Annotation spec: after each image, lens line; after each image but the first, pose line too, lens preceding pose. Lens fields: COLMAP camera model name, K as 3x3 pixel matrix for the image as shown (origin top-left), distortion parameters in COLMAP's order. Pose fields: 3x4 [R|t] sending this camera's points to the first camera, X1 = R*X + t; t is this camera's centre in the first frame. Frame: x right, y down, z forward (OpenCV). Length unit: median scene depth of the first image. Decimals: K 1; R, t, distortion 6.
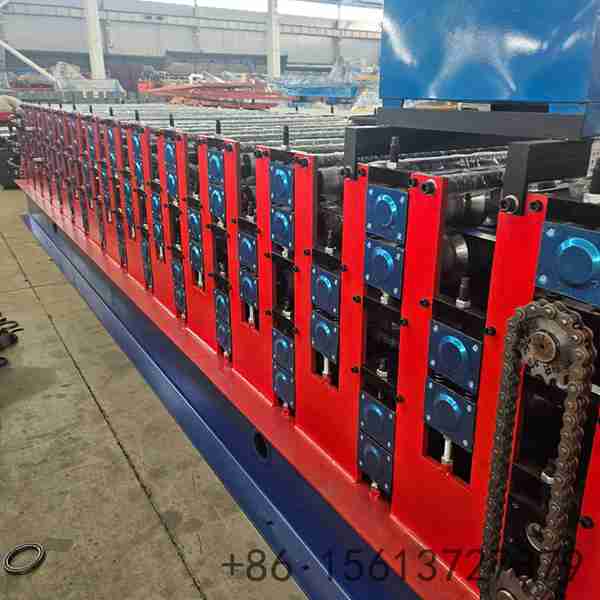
lens RADIAL K [[570.6, 0, 299.9], [0, 570.6, 299.3], [0, 0, 1]] dist [0.019807, 0.000000]
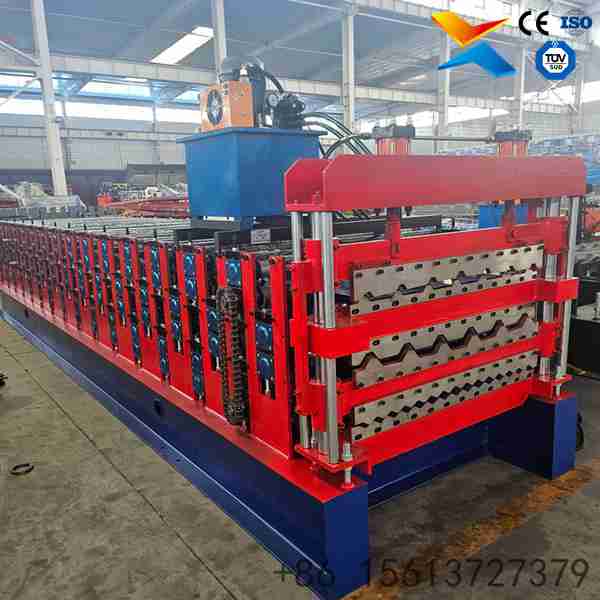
lens RADIAL K [[570.6, 0, 299.8], [0, 570.6, 338.3], [0, 0, 1]] dist [0.019807, 0.000000]
pose [[0.997012, -0.053620, 0.055597, 0.111081], [0.059117, 0.992978, -0.102470, 0.099472], [-0.049712, 0.105451, 0.993181, -0.310814]]
